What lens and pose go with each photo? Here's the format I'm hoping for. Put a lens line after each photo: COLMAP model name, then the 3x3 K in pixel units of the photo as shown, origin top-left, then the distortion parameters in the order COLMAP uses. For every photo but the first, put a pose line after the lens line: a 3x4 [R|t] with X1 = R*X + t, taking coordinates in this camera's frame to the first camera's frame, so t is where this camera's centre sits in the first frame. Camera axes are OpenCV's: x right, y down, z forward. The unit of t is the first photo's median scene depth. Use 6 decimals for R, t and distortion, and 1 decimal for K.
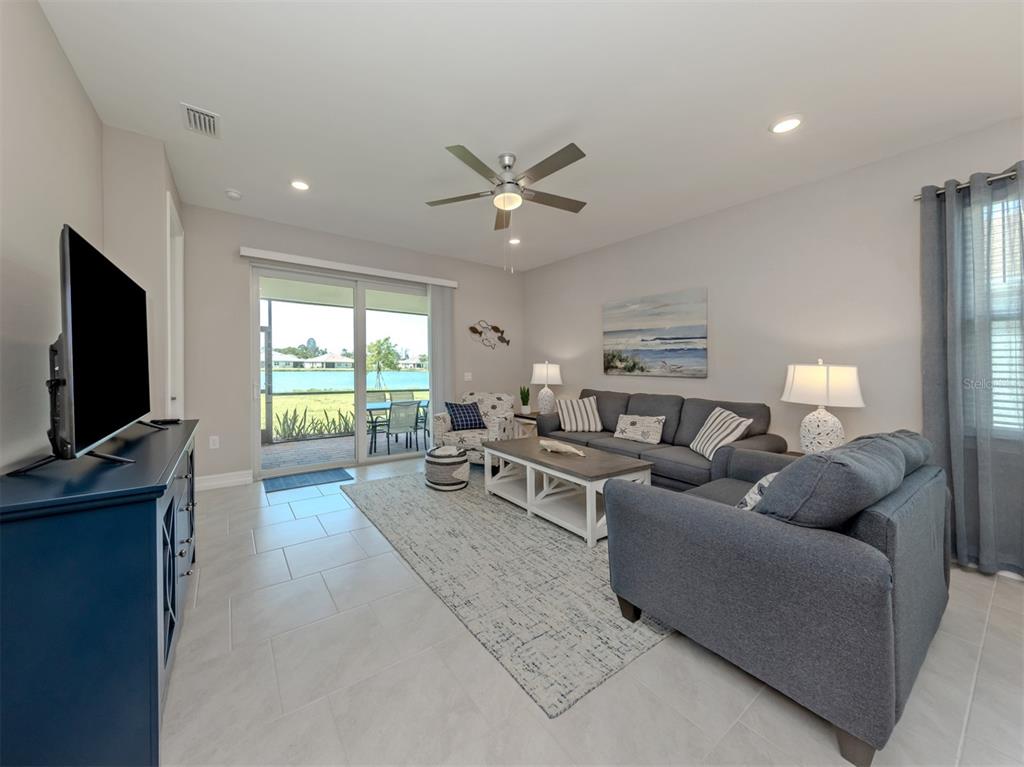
lens RADIAL K [[362.9, 0, 472.8], [0, 362.9, 378.4], [0, 0, 1]] dist [0.000528, -0.000611]
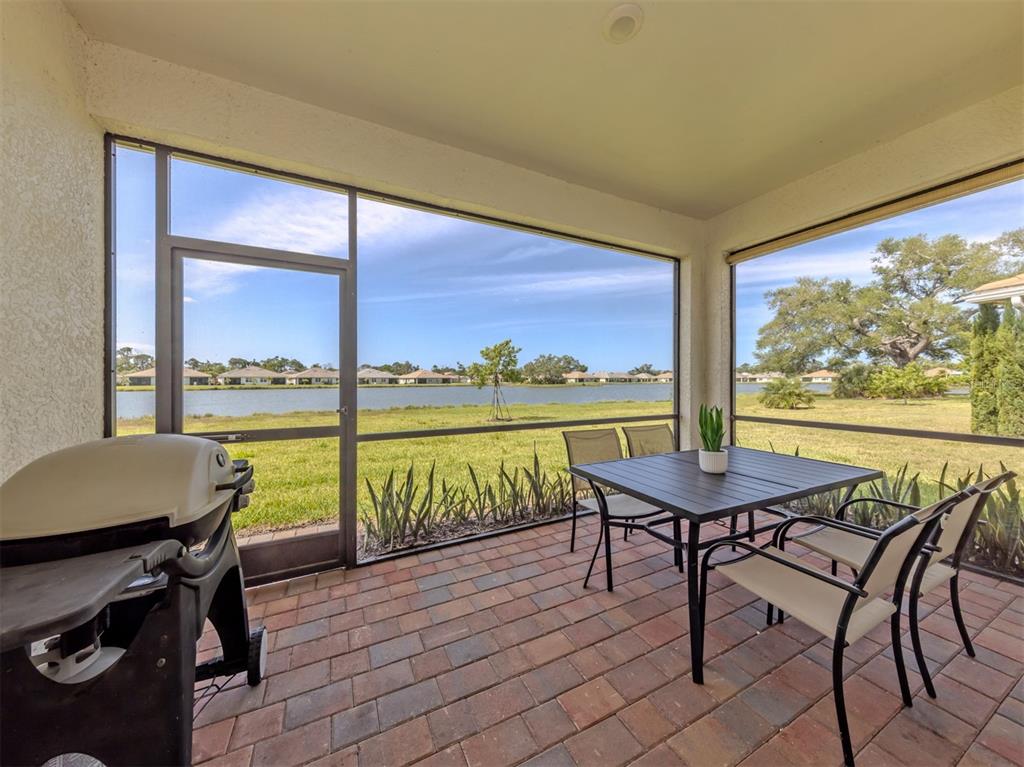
lens RADIAL K [[339.4, 0, 510.3], [0, 339.4, 382.7], [0, 0, 1]] dist [-0.002001, -0.000375]
pose [[0.993540, -0.014403, -0.112561, -0.437483], [0.011186, 0.999512, -0.029164, -0.003175], [0.112926, 0.027716, 0.993217, 0.828314]]
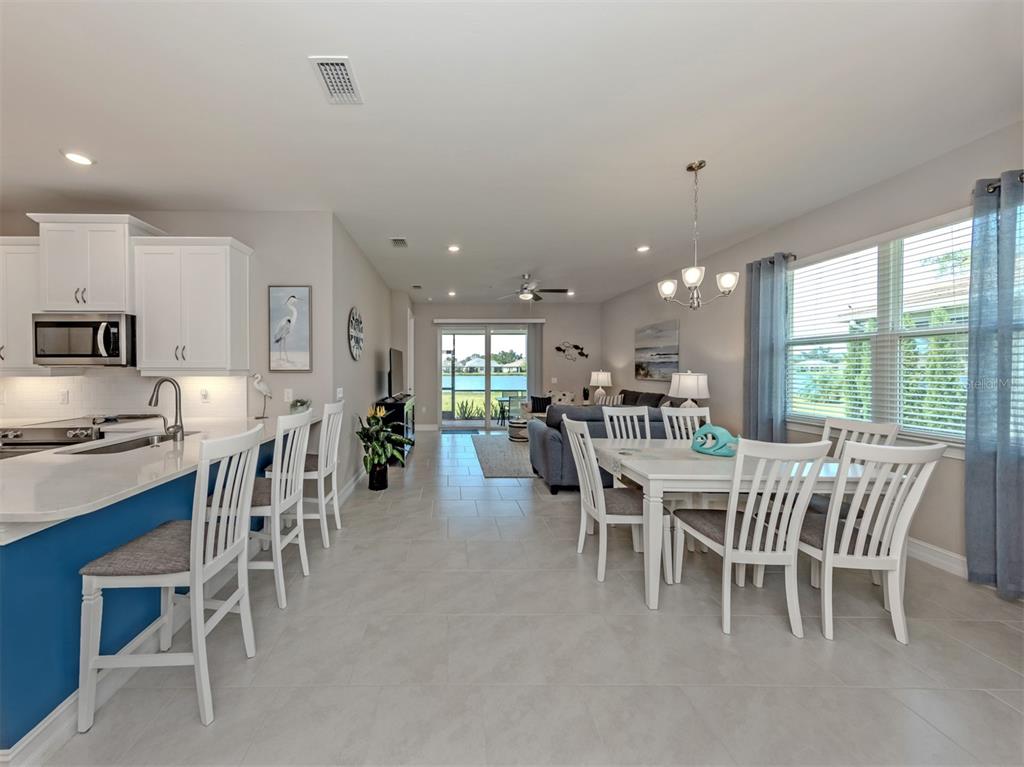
lens RADIAL K [[362.9, 0, 435.8], [0, 362.9, 371.9], [0, 0, 1]] dist [0.000528, -0.000611]
pose [[0.806138, -0.006101, -0.591696, 0.536719], [-0.010751, 0.999631, -0.024954, 0.005732], [0.591630, 0.026477, 0.805775, -0.583261]]
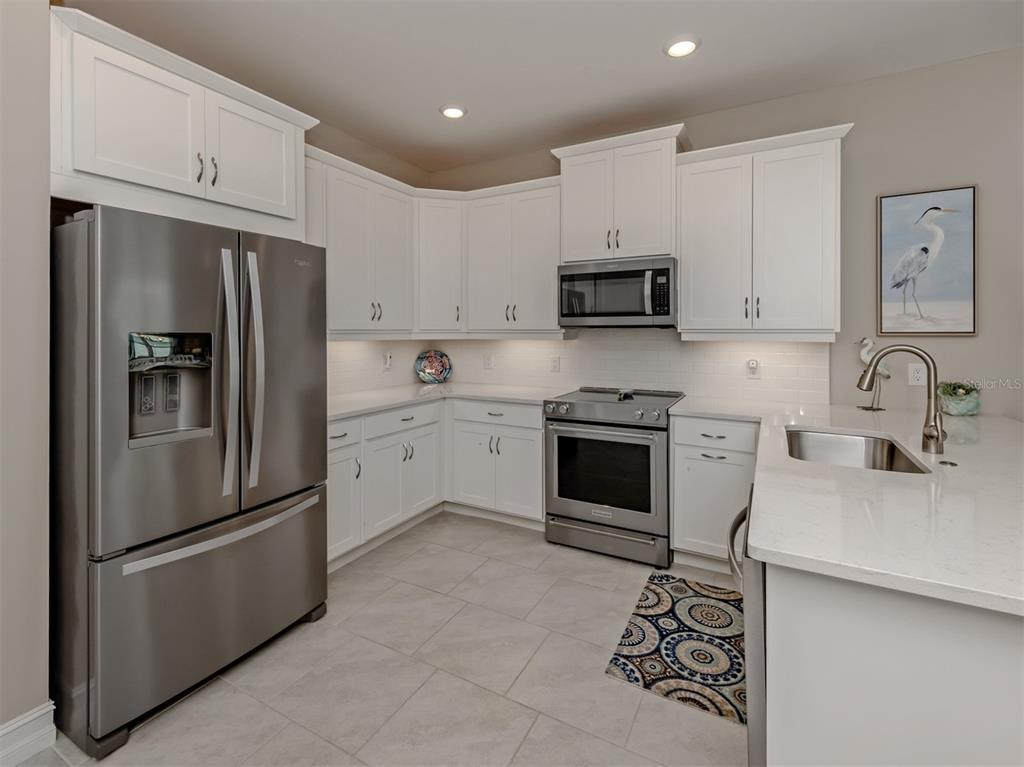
lens RADIAL K [[450.4, 0, 466.1], [0, 450.4, 337.0], [0, 0, 1]] dist [0.000107, -0.000659]
pose [[0.400630, 0.004184, -0.916230, 0.127631], [-0.023098, 0.999718, -0.005535, 0.008649], [0.915949, 0.023381, 0.400614, -0.904453]]
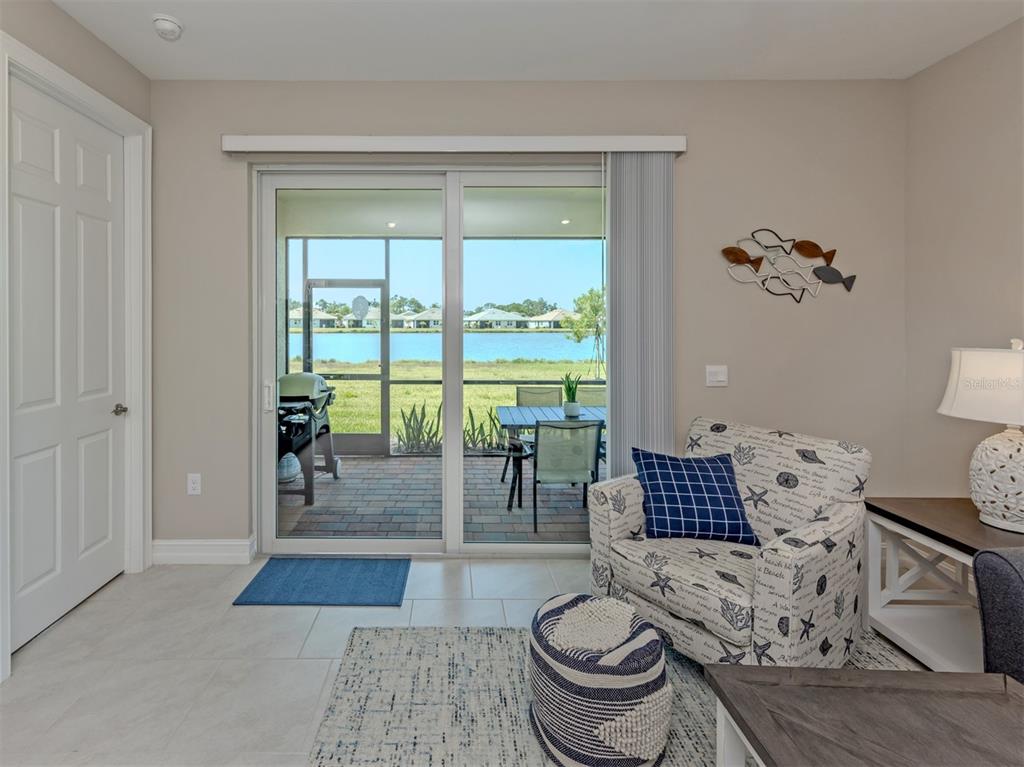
lens RADIAL K [[484.7, 0, 462.9], [0, 484.7, 336.0], [0, 0, 1]] dist [0.020237, 0.000148]
pose [[0.833878, 0.005245, -0.551924, 0.052946], [-0.010752, 0.999919, -0.006742, -0.042957], [0.551844, 0.011556, 0.833867, 0.427812]]
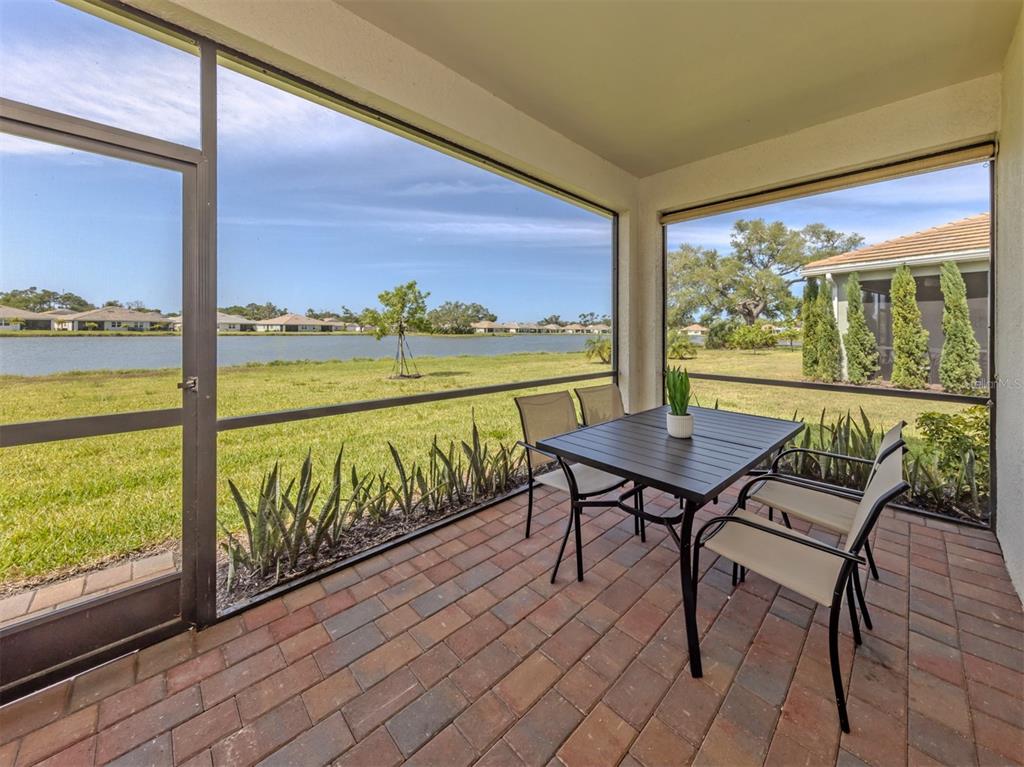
lens RADIAL K [[362.9, 0, 541.4], [0, 362.9, 332.4], [0, 0, 1]] dist [0.000528, -0.000611]
pose [[0.972013, -0.001550, 0.234921, -0.493704], [0.007867, 0.999632, -0.025953, -0.015157], [-0.234794, 0.027074, 0.971668, 0.880898]]
